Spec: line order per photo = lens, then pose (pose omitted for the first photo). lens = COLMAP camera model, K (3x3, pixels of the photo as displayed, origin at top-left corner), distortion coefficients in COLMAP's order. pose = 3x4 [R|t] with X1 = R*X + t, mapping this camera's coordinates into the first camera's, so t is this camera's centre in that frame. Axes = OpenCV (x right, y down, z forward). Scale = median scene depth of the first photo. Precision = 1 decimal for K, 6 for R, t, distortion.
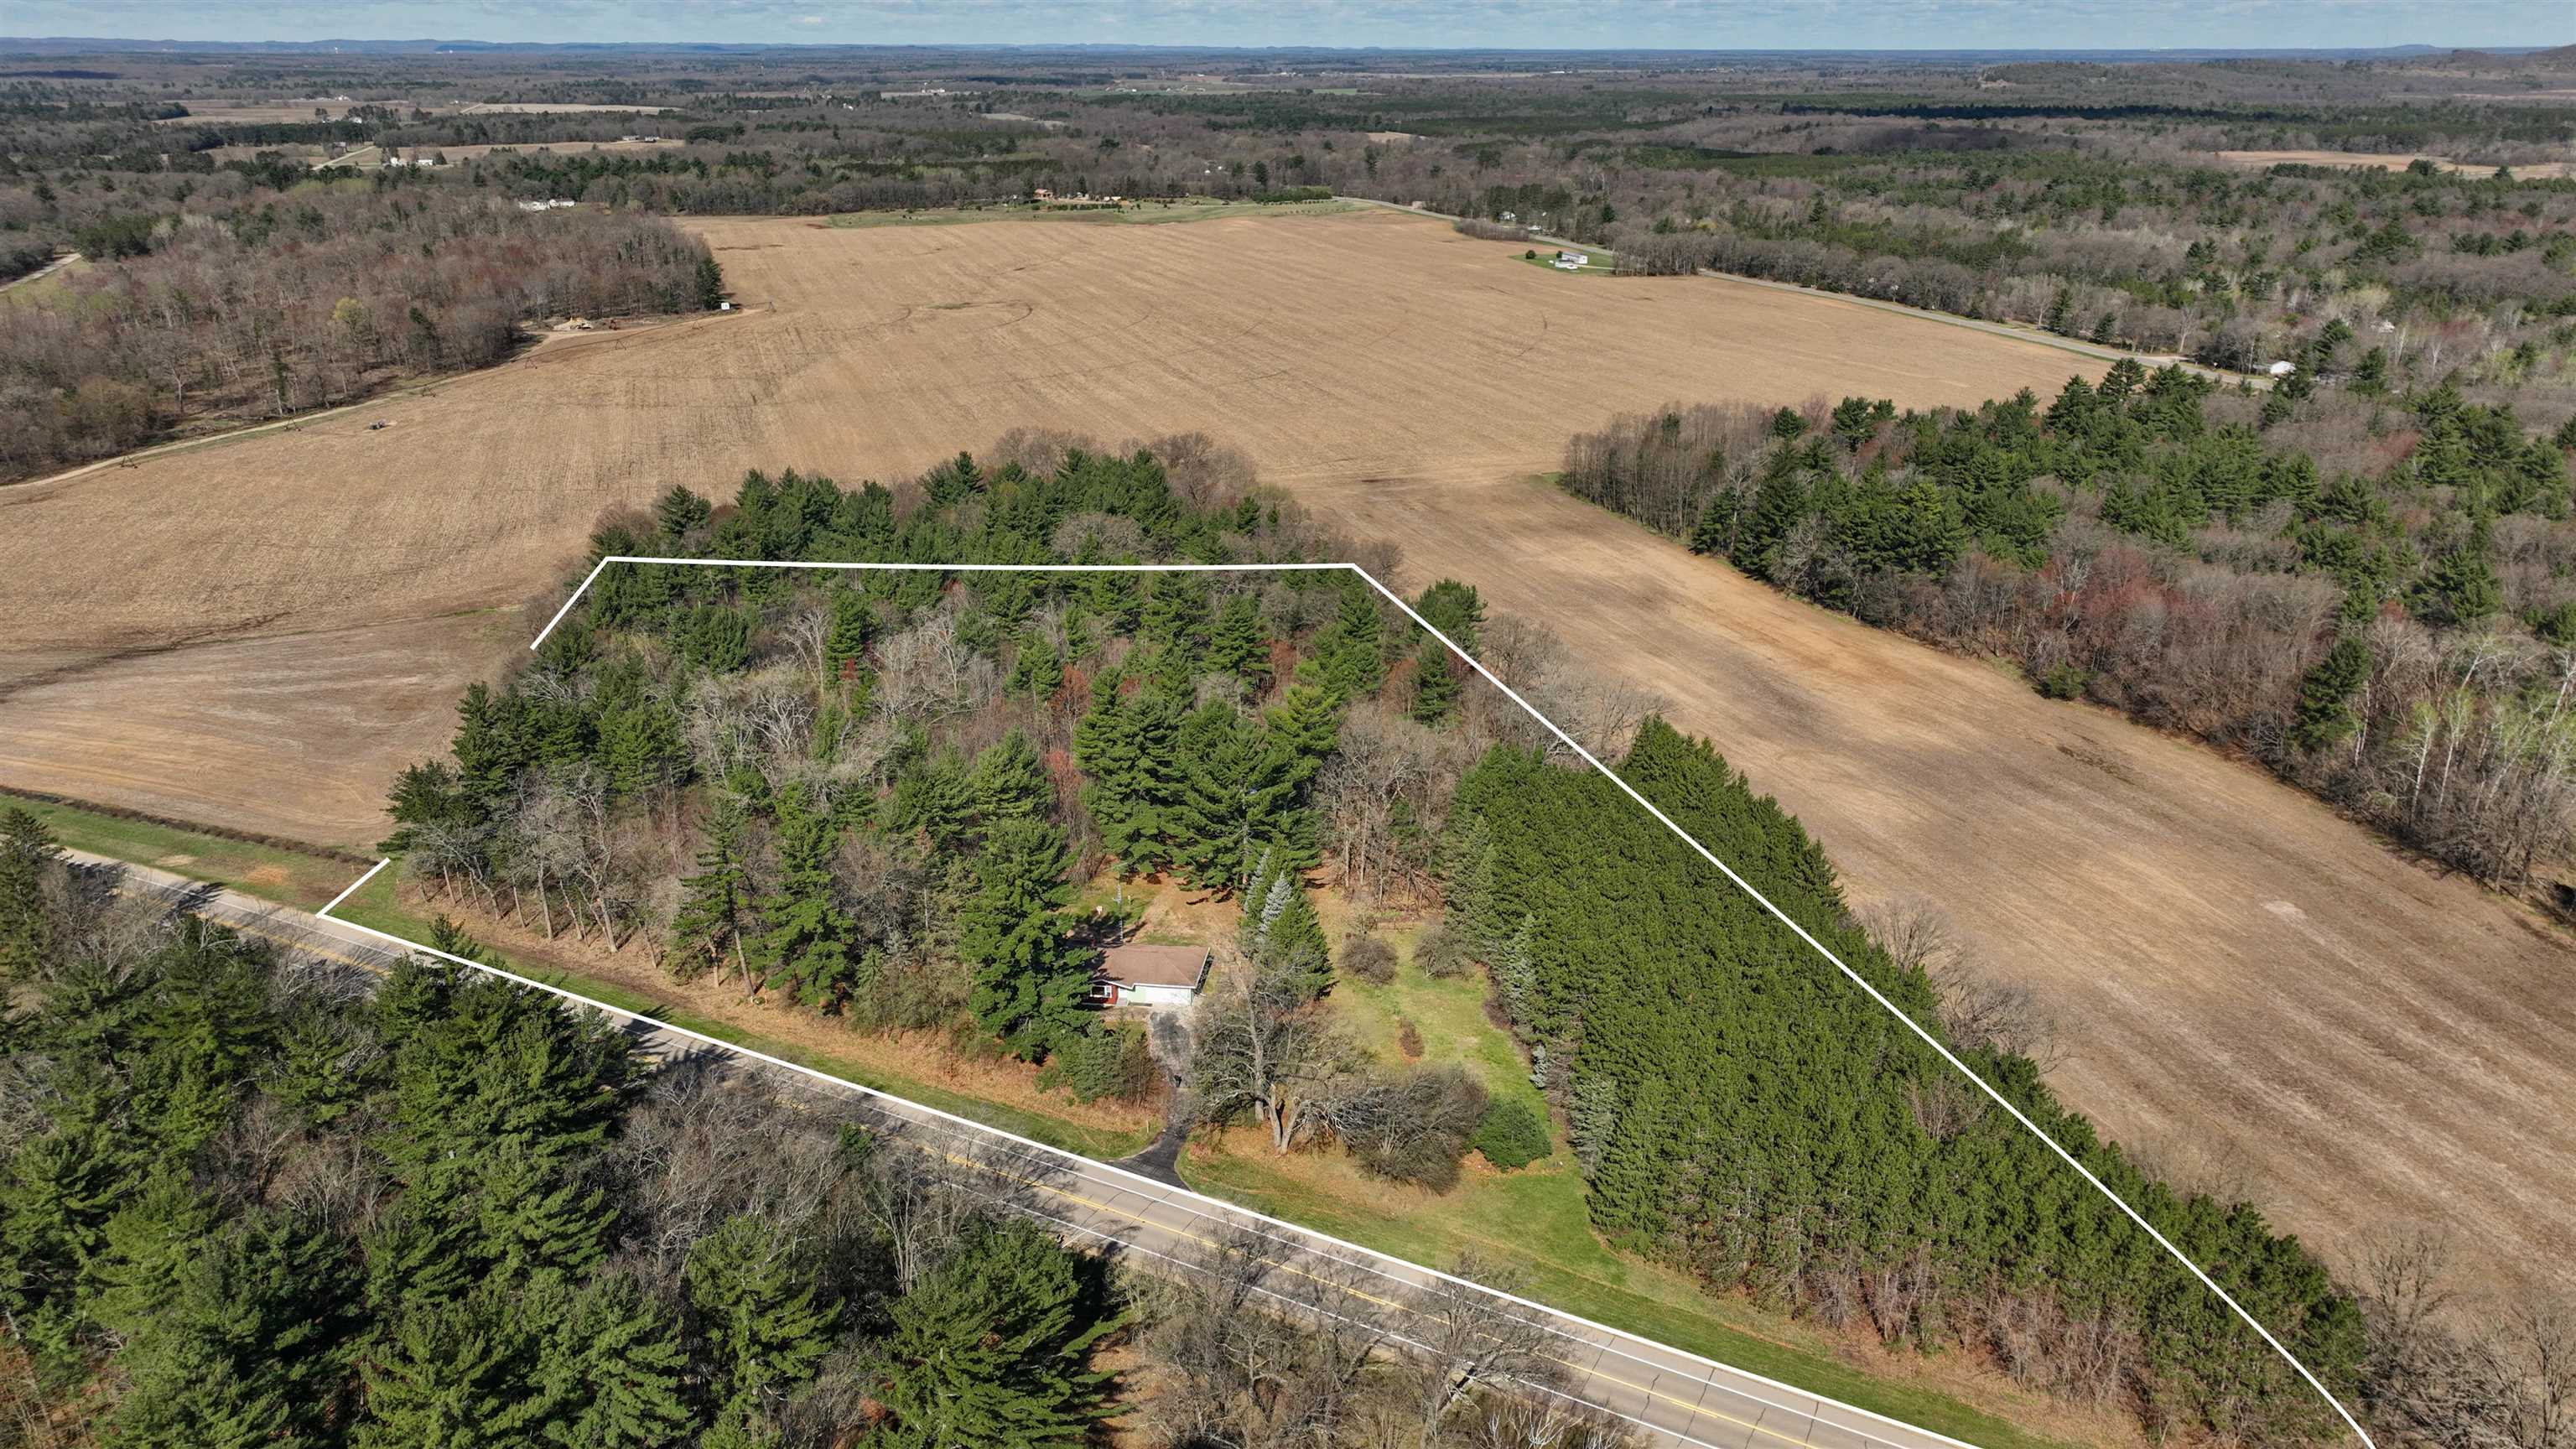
lens RADIAL K [[1816.5, 0, 1287.0], [0, 1816.5, 729.4], [0, 0, 1]] dist [0.003000, 0.013269]
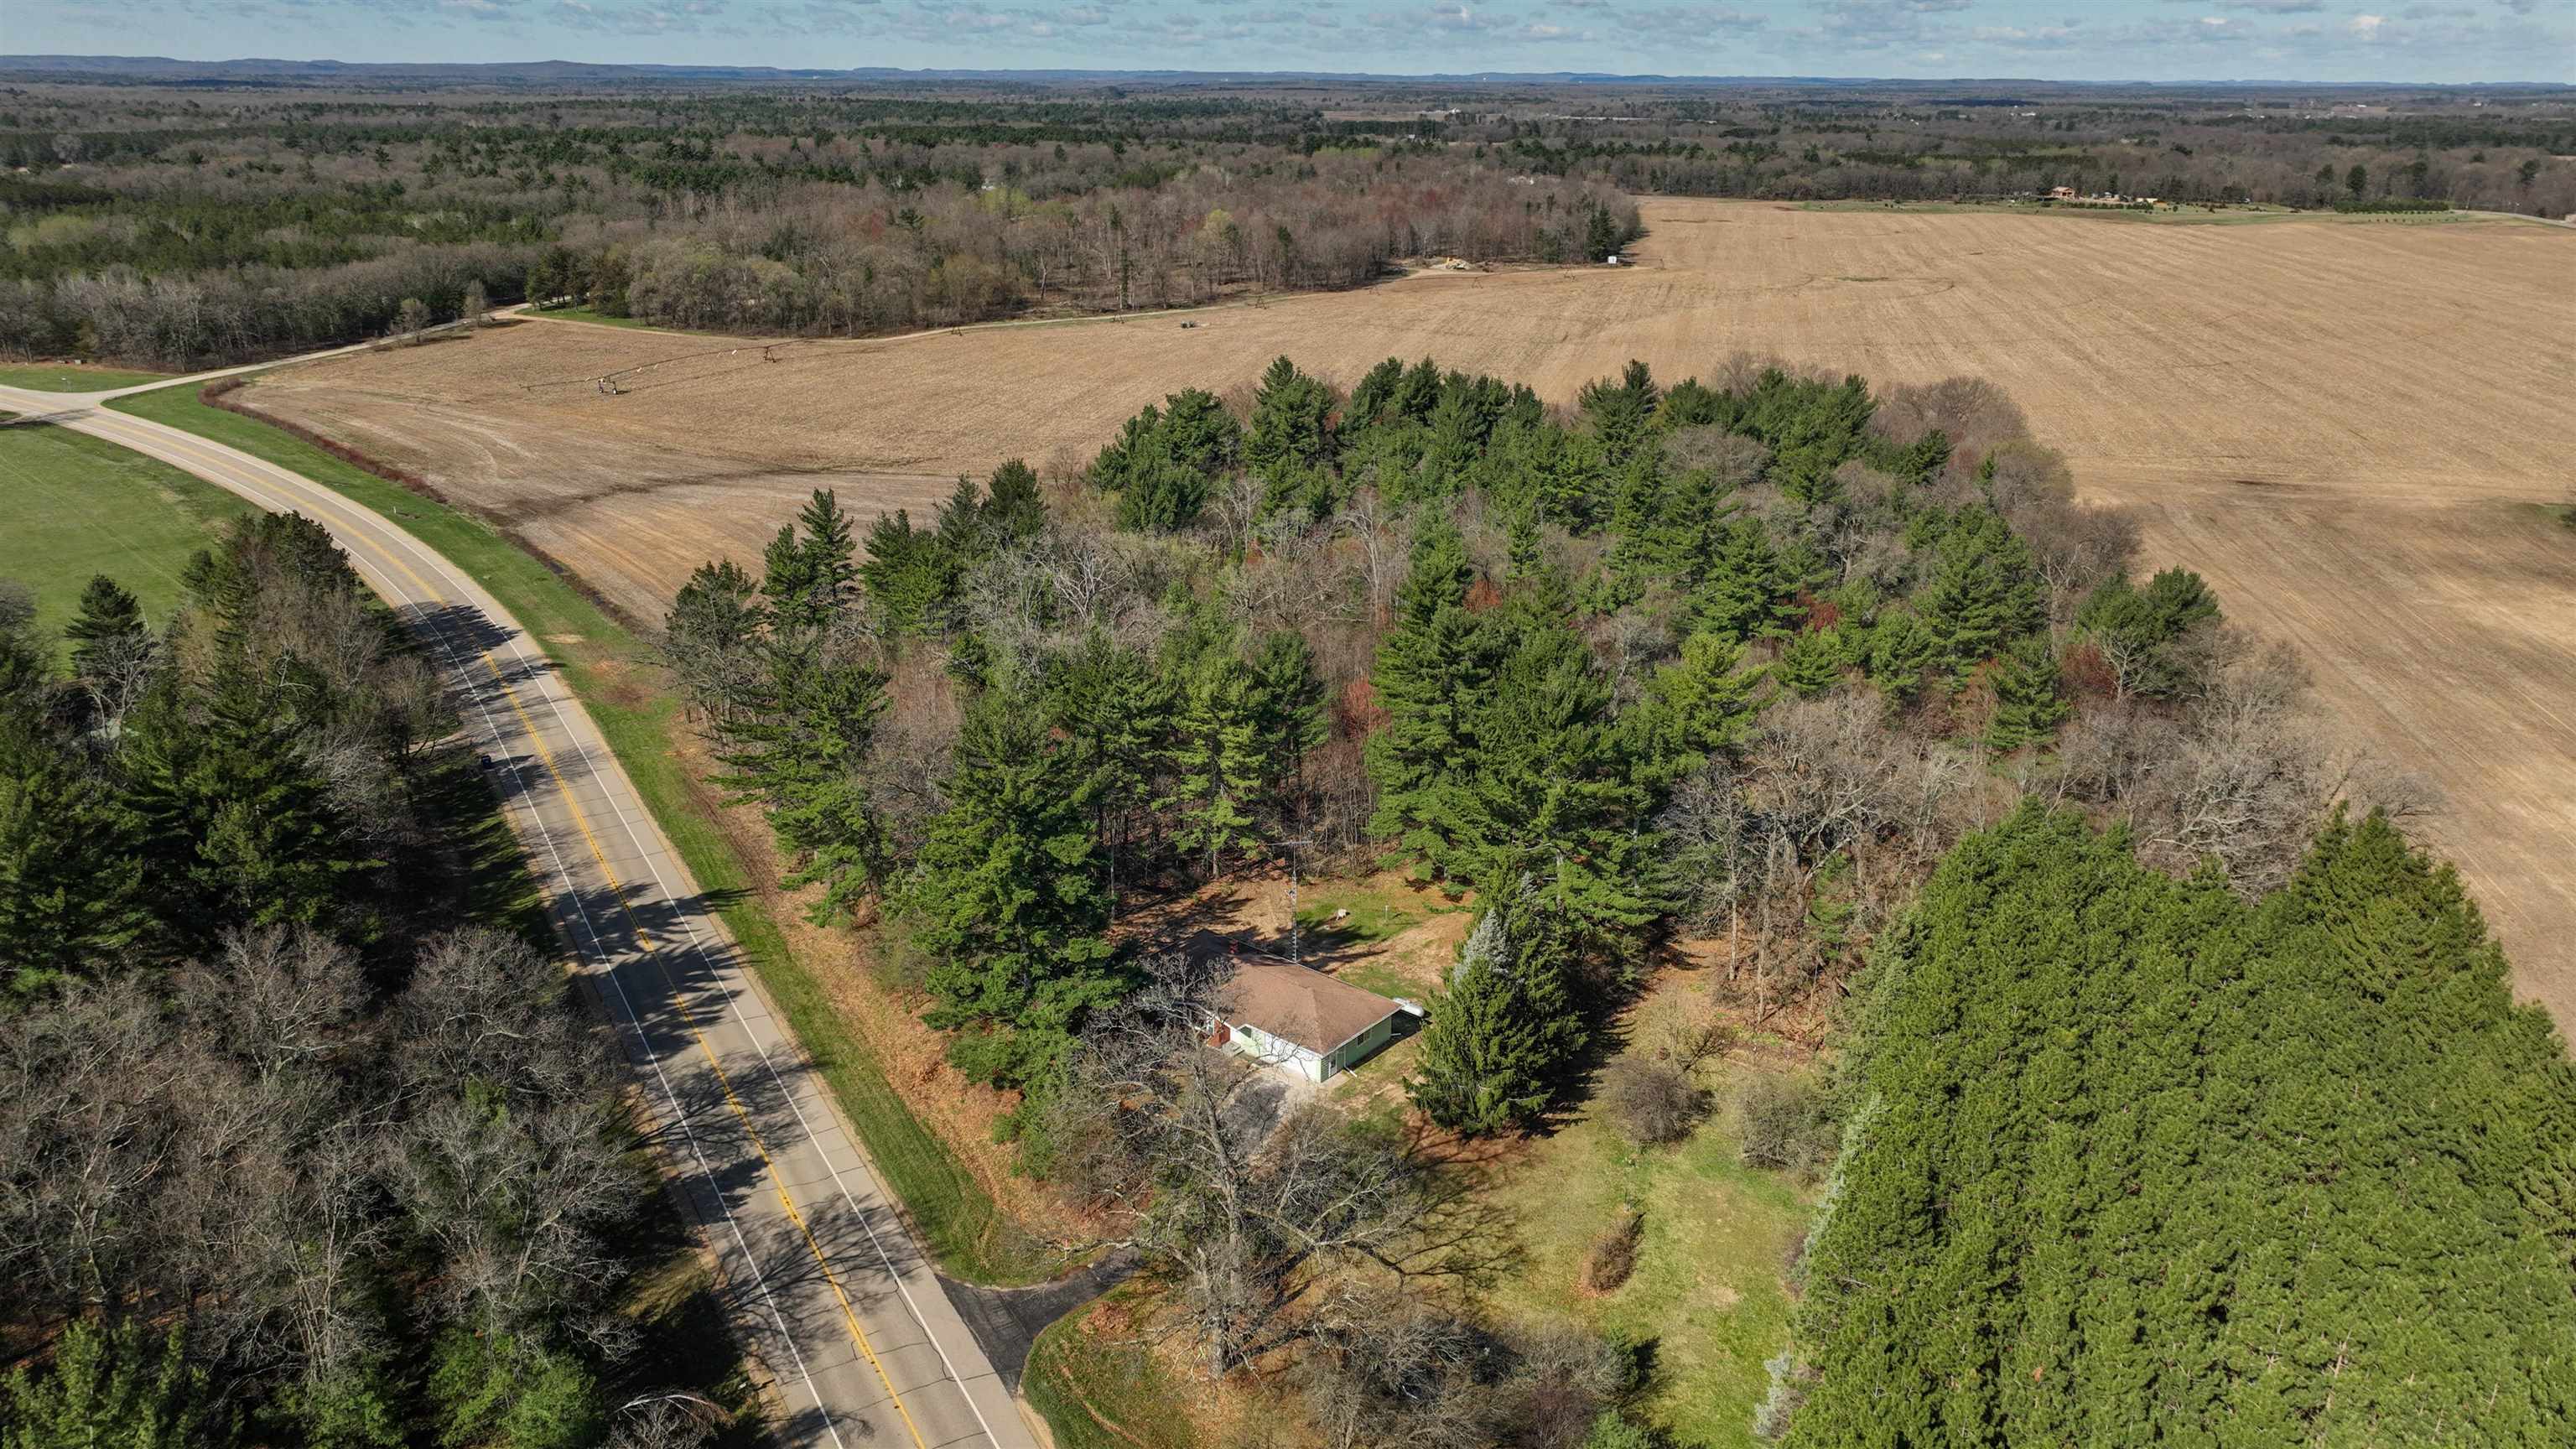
lens RADIAL K [[1816.5, 0, 1290.1], [0, 1816.5, 736.9], [0, 0, 1]] dist [0.003000, 0.013269]
pose [[0.847028, 0.189483, -0.496628, 0.061258], [-0.196727, 0.979711, 0.038269, 0.004139], [0.493804, 0.065285, 0.867119, 0.124783]]
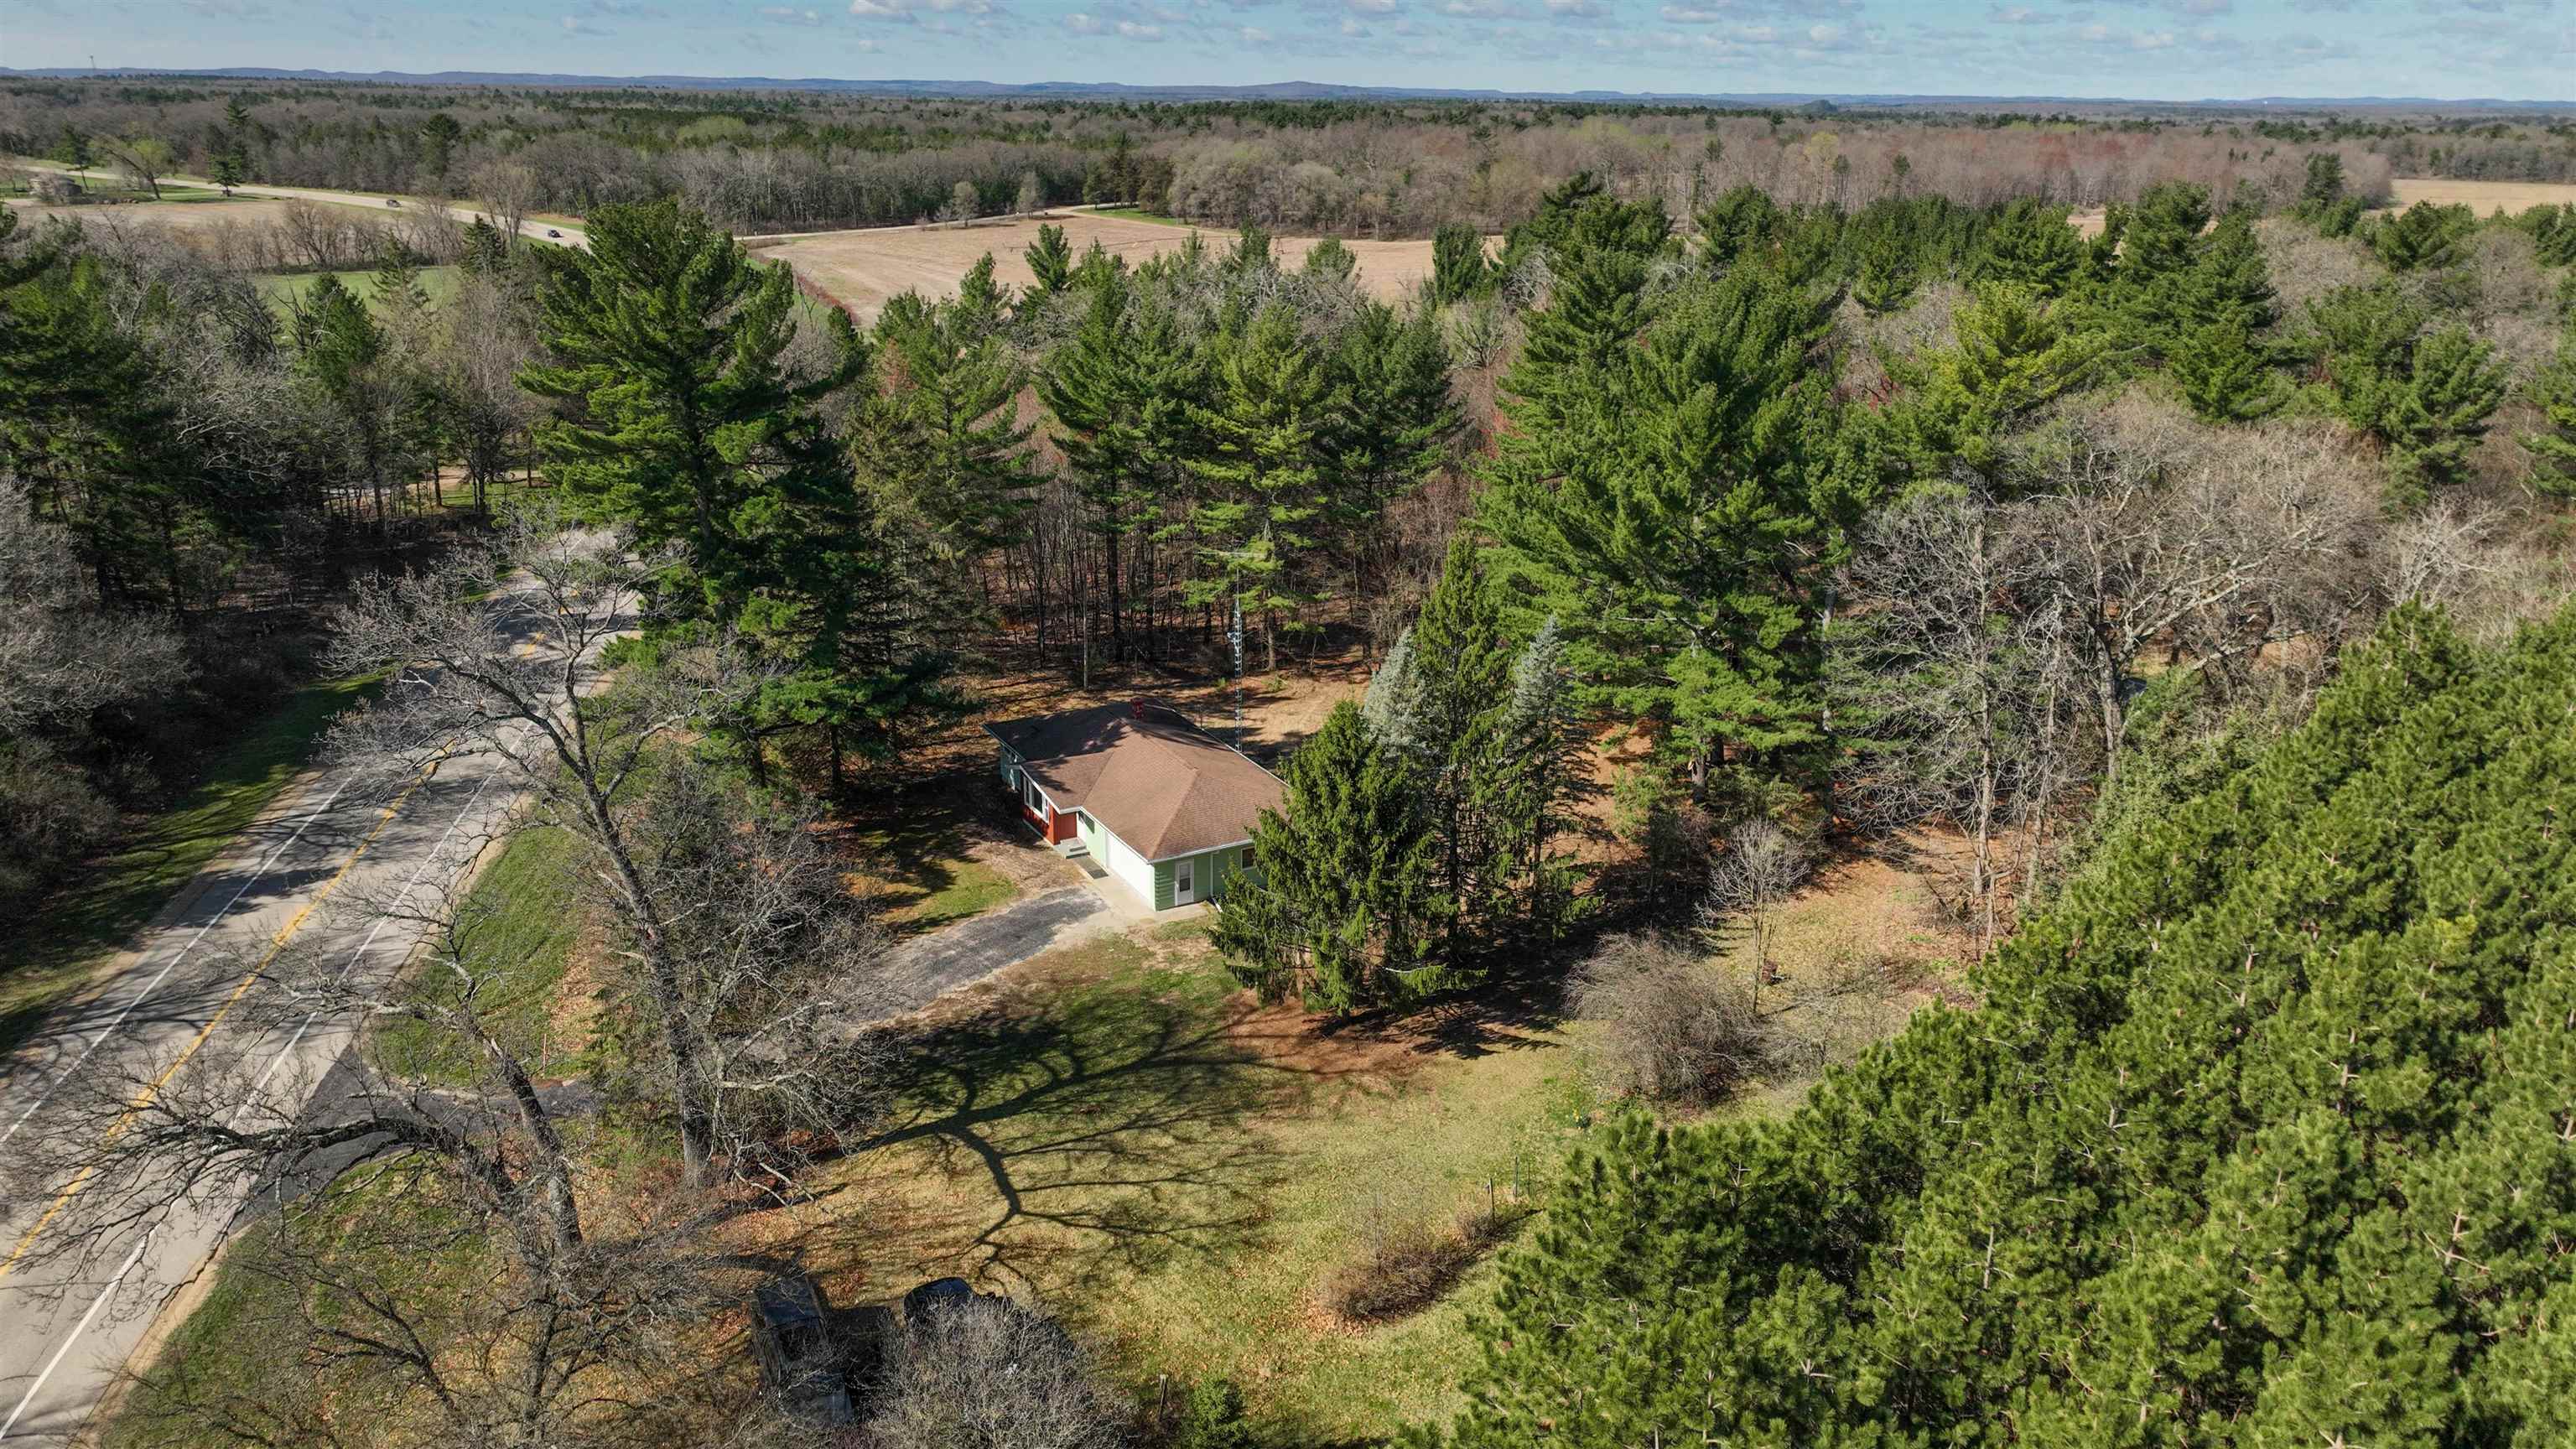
lens RADIAL K [[1816.5, 0, 1288.4], [0, 1816.5, 725.2], [0, 0, 1]] dist [0.003000, 0.013269]
pose [[0.596421, 0.271701, -0.755289, 0.065348], [-0.296524, 0.948987, 0.107227, 0.018347], [0.745892, 0.160009, 0.646561, 0.212828]]
